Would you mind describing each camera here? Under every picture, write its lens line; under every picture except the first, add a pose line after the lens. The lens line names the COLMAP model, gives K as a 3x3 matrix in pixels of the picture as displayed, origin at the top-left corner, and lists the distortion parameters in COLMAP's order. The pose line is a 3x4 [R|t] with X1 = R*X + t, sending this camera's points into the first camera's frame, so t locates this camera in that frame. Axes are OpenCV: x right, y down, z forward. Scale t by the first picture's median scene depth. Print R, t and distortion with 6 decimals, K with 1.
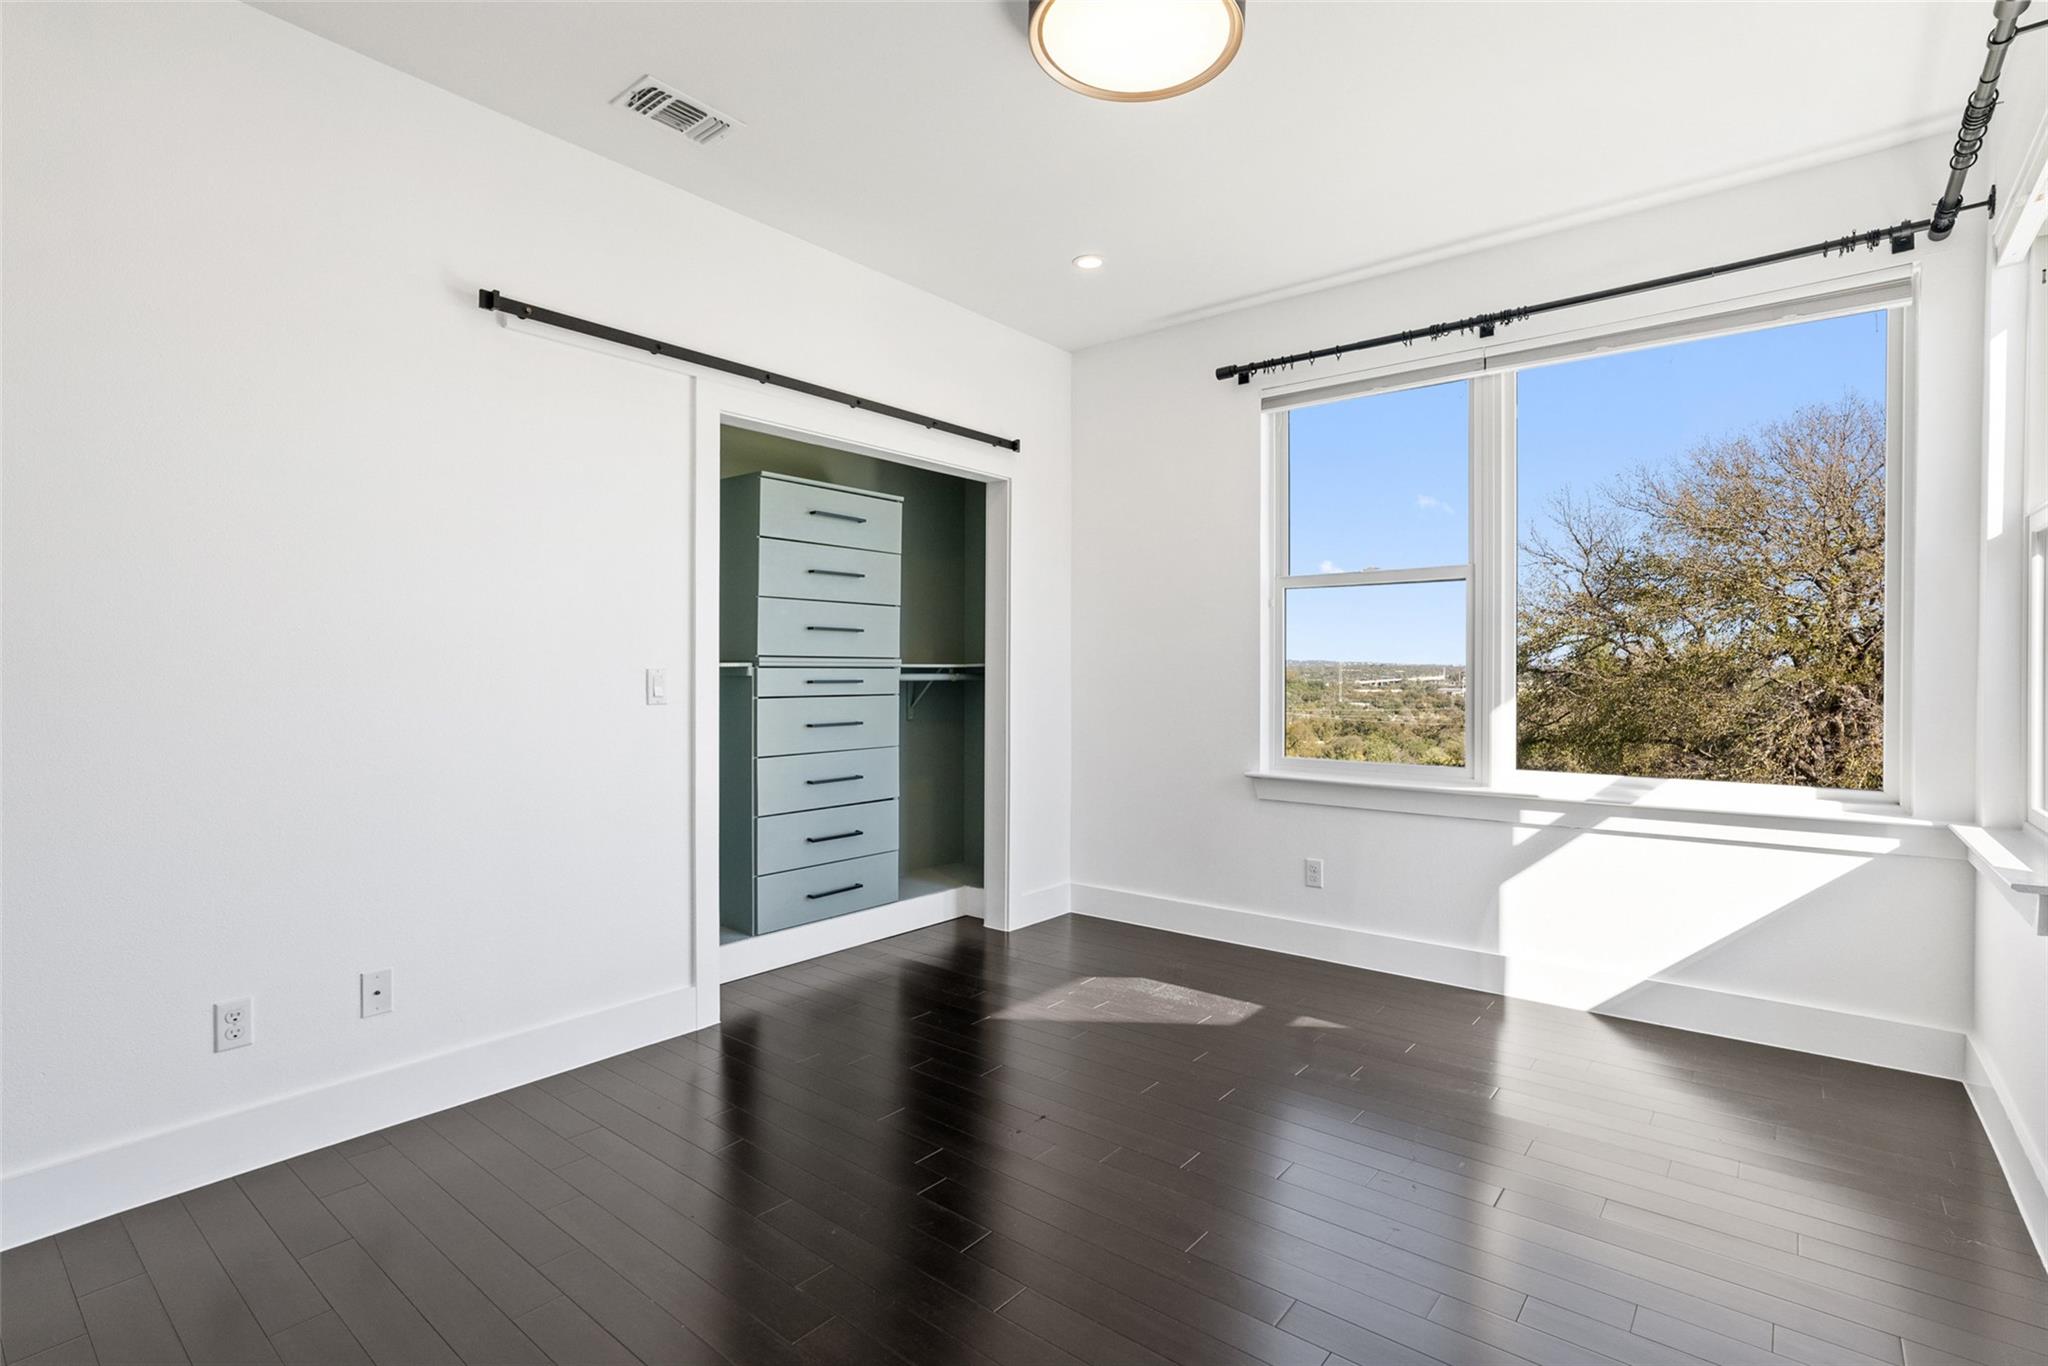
lens RADIAL K [[986.1, 0, 1024.0], [0, 986.1, 683.0], [0, 0, 1]] dist [-0.001032, 0.000035]
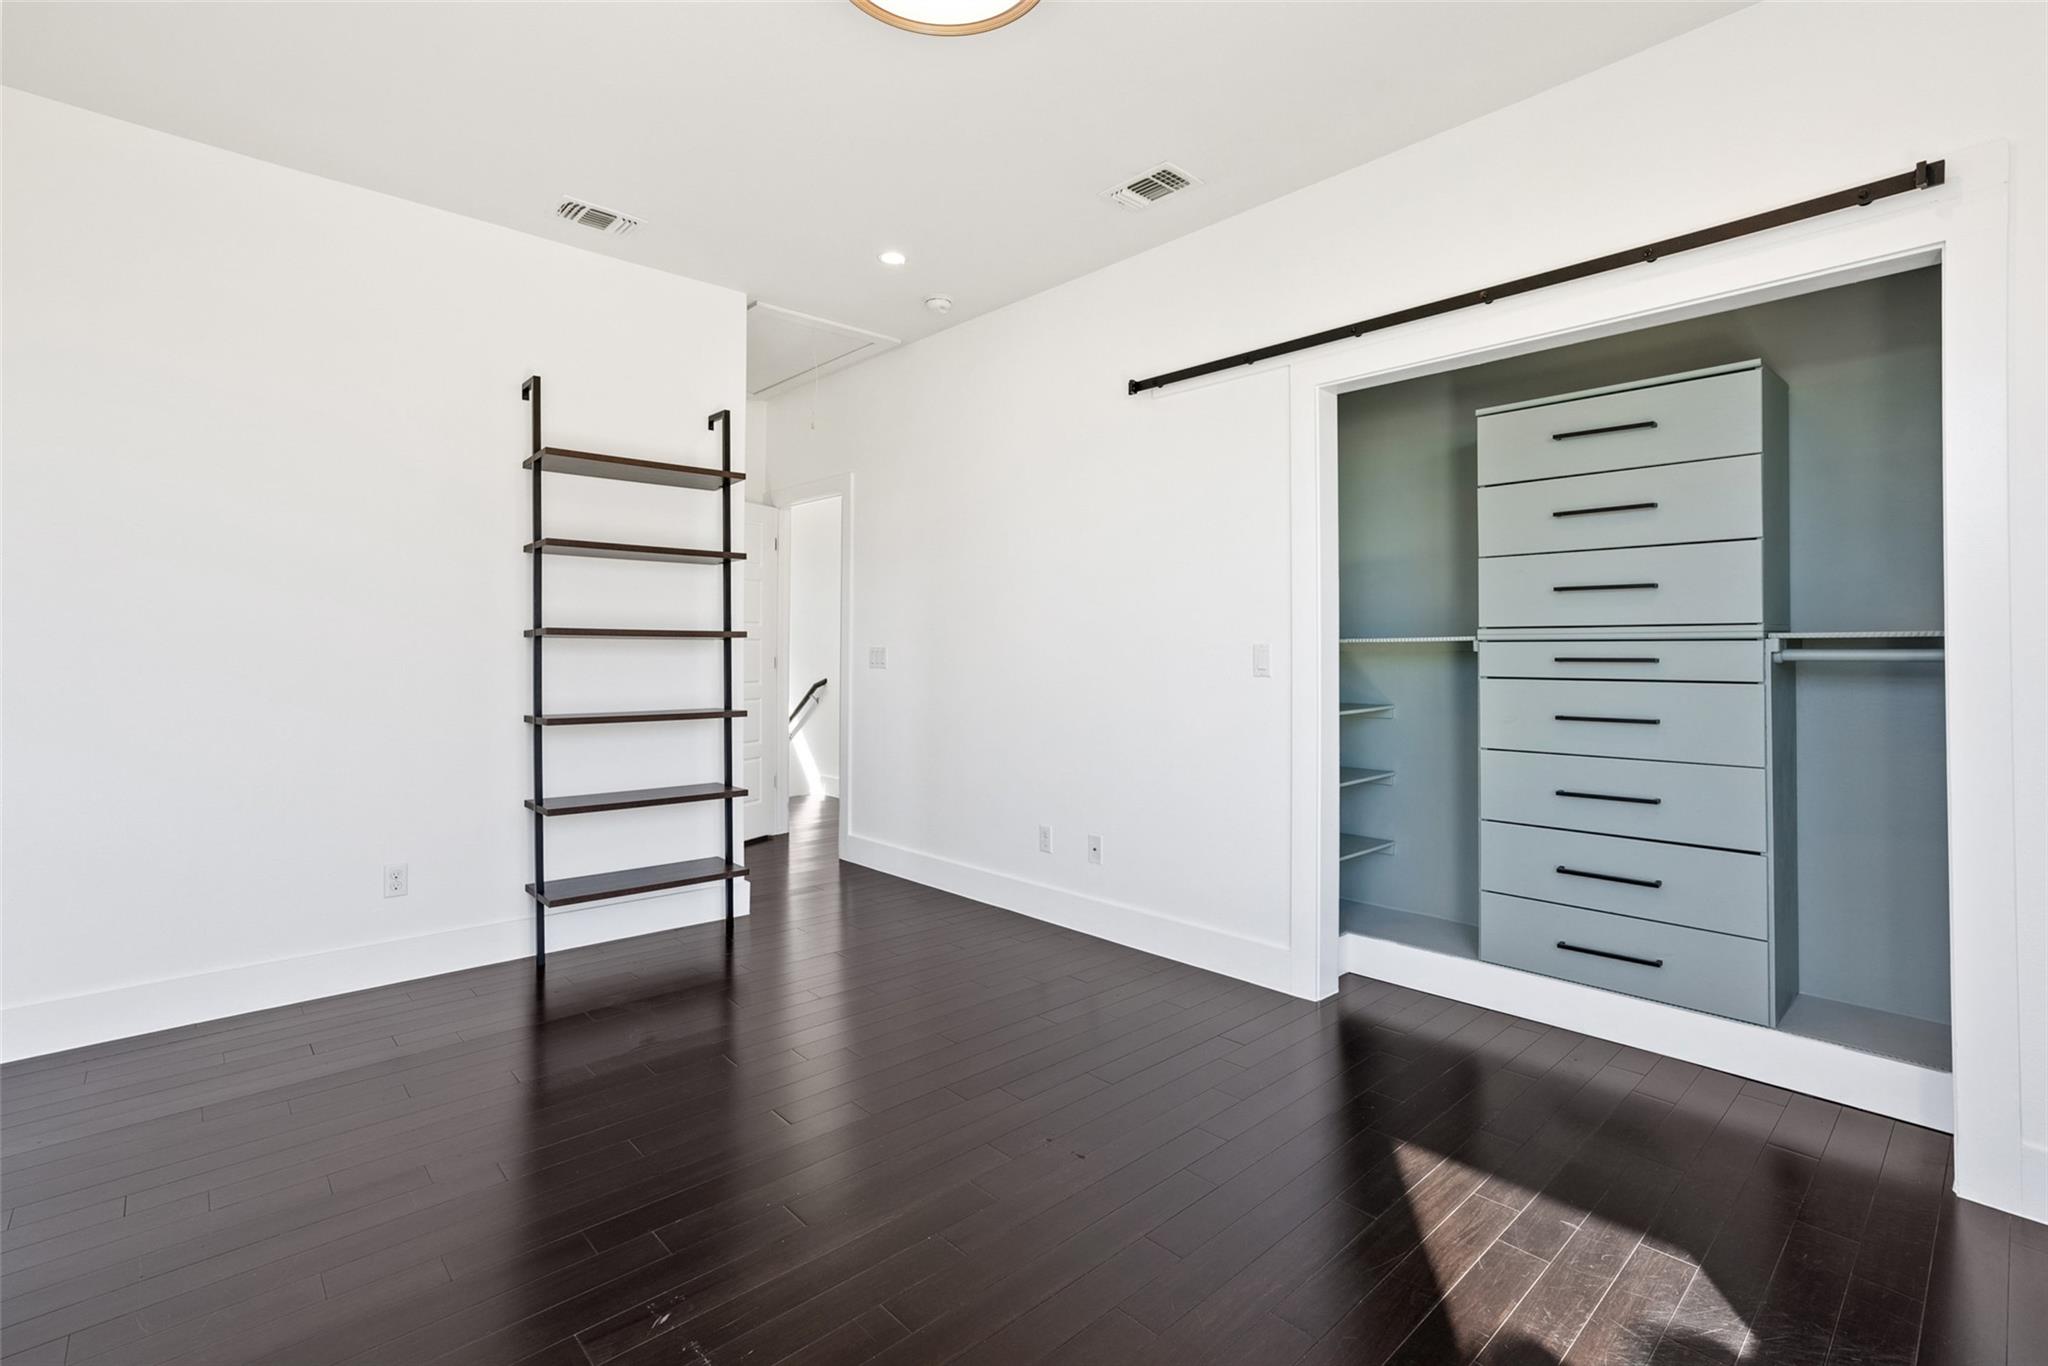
lens RADIAL K [[938.8, 0, 1027.9], [0, 938.8, 639.5], [0, 0, 1]] dist [0.000215, 0.000207]
pose [[-0.134914, -0.007327, -0.990830, 0.558706], [-0.009045, 0.999940, -0.006163, -0.008698], [0.990816, 0.008131, -0.134972, 0.699153]]
